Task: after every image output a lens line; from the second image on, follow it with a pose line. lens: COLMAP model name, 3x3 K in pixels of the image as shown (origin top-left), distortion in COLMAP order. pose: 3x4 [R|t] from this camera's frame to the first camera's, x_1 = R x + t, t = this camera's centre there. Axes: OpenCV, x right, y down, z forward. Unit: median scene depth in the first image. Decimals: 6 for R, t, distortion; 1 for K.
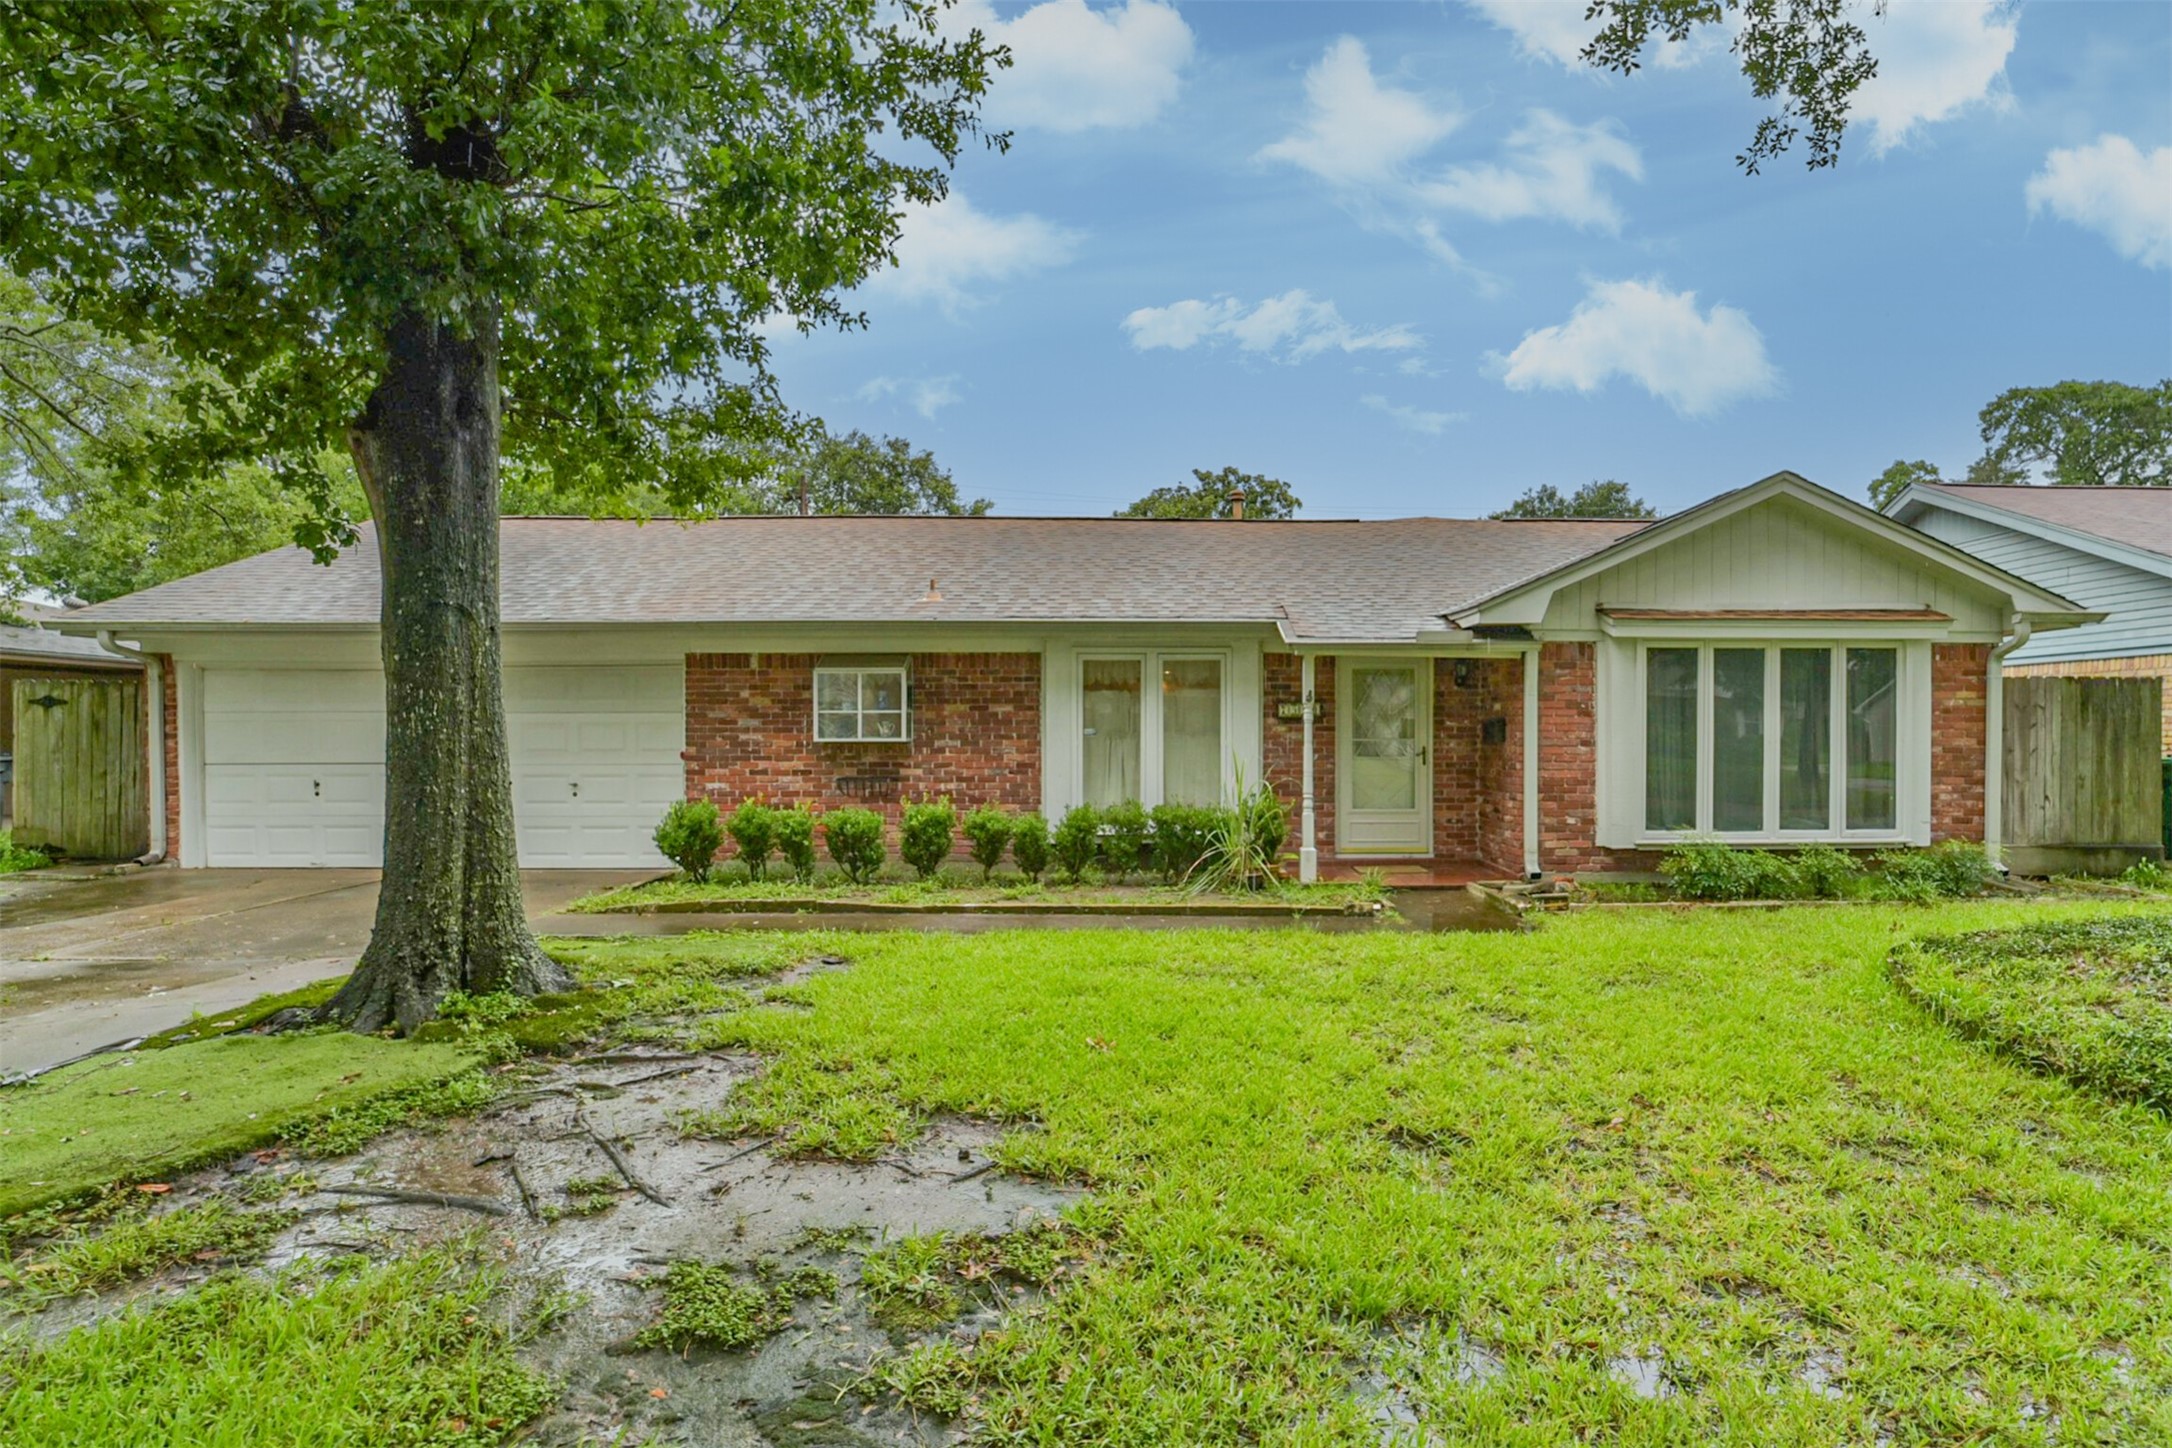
lens RADIAL K [[840.1, 0, 1084.9], [0, 840.1, 728.6], [0, 0, 1]] dist [-0.002720, -0.000016]
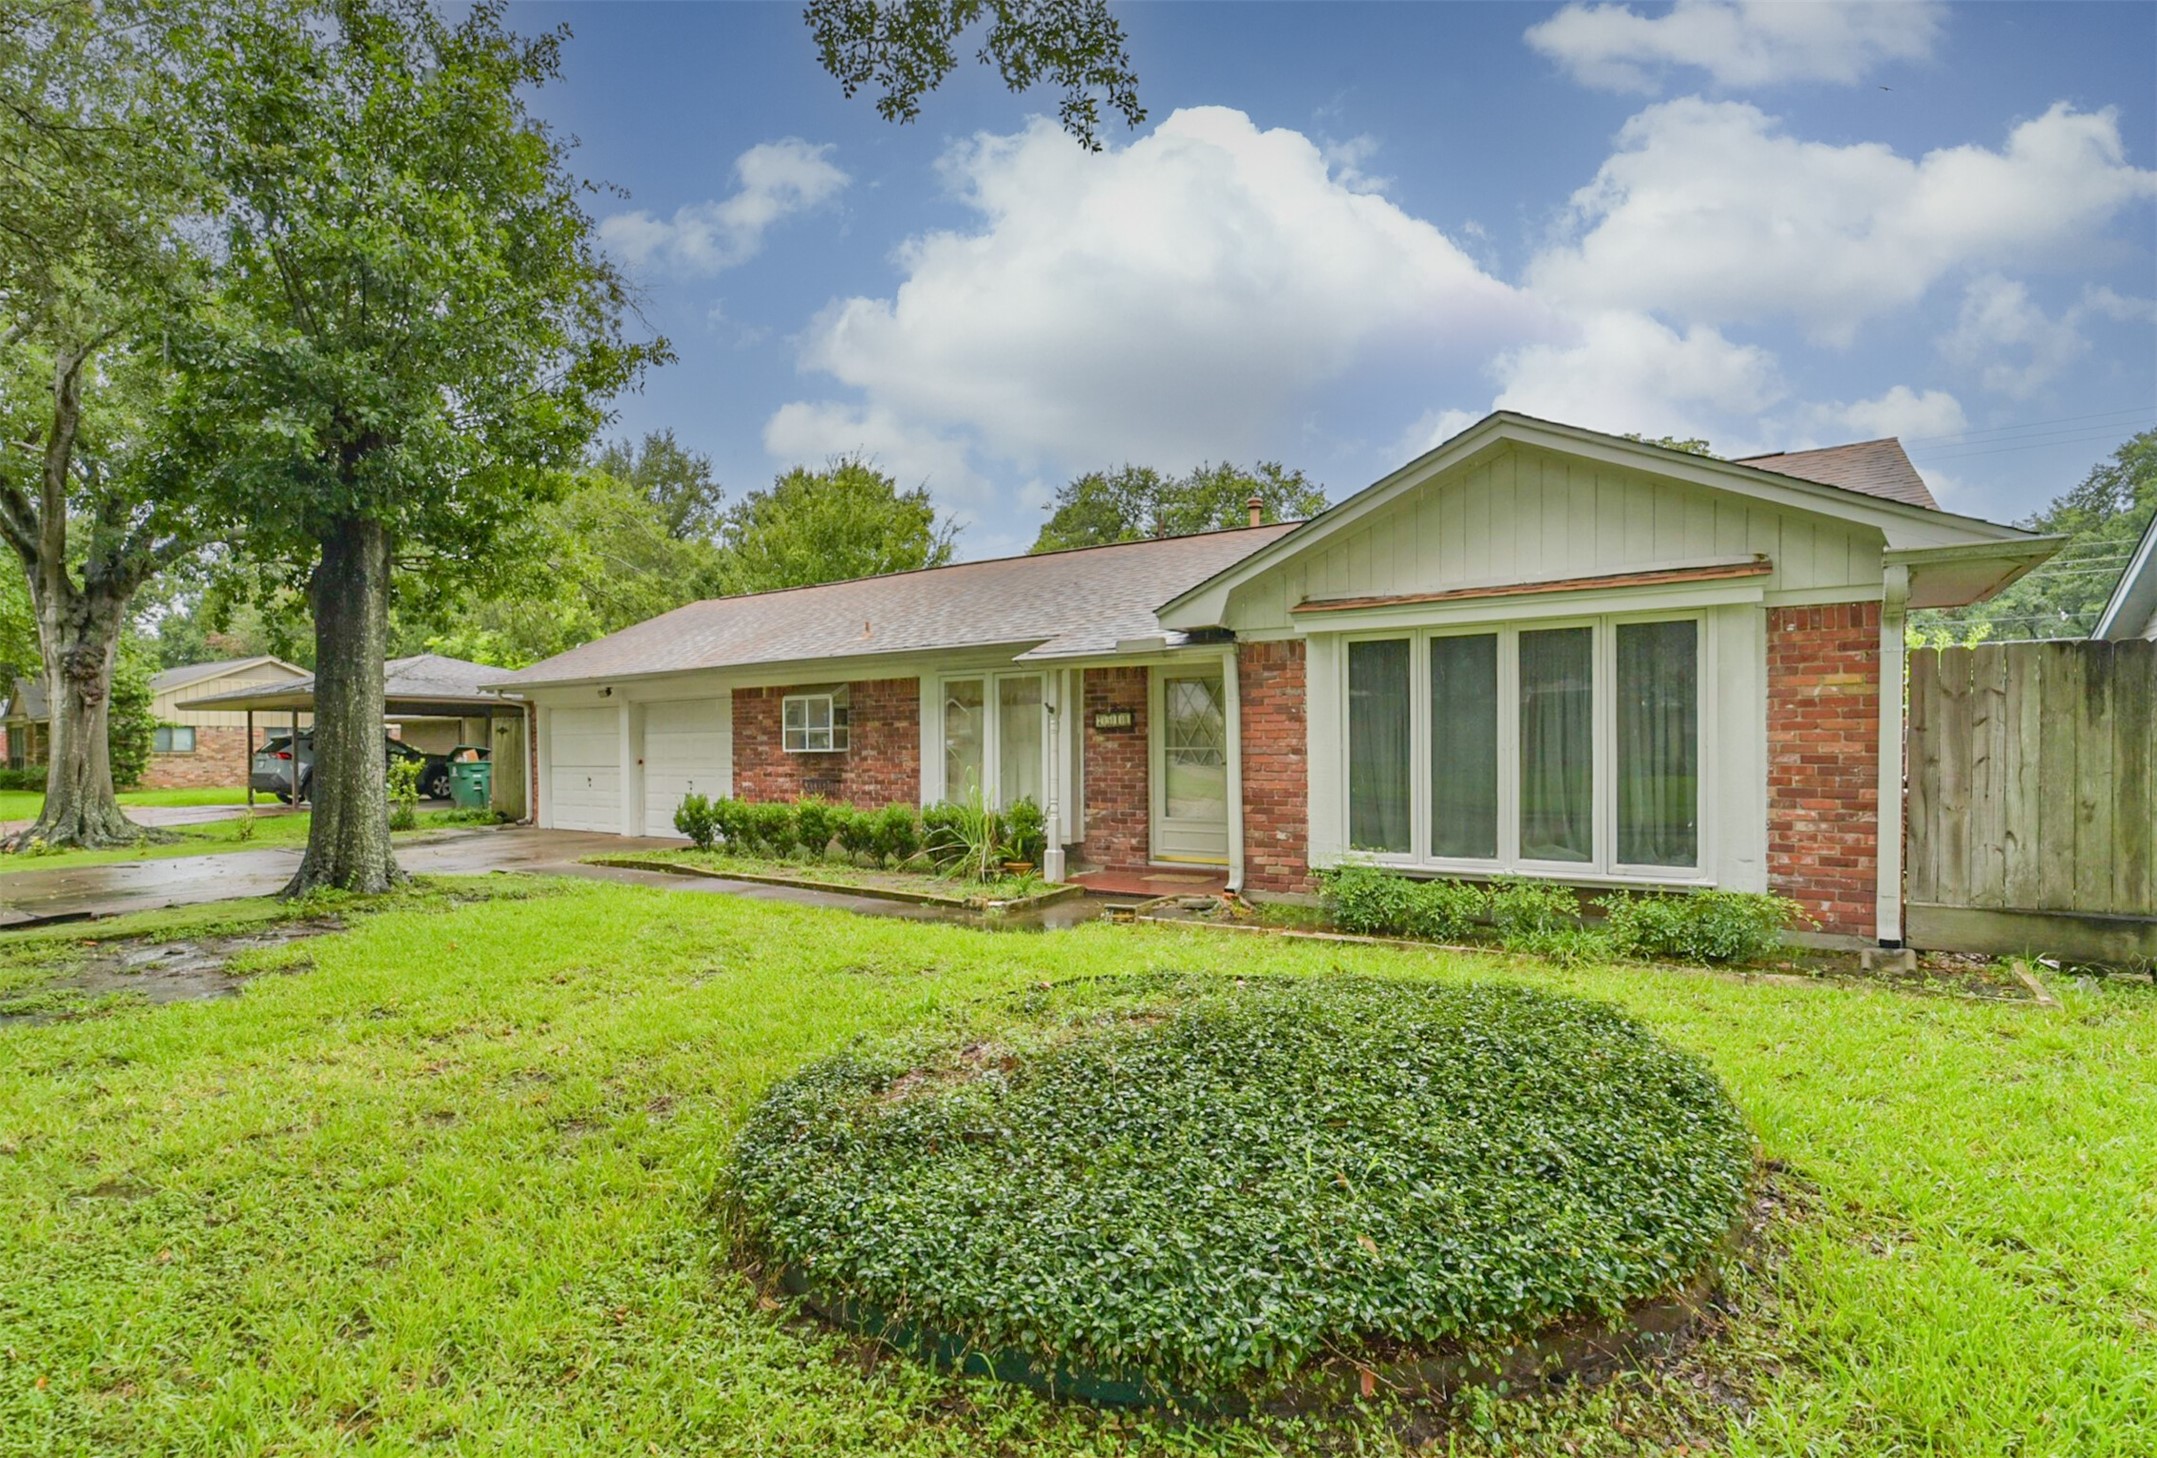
lens RADIAL K [[801.4, 0, 1079.1], [0, 801.4, 738.4], [0, 0, 1]] dist [-0.001902, -0.000132]
pose [[0.877870, -0.011030, -0.478772, 0.806508], [0.010286, 0.999938, -0.004175, 0.004698], [0.478789, -0.001260, 0.877929, 0.126807]]
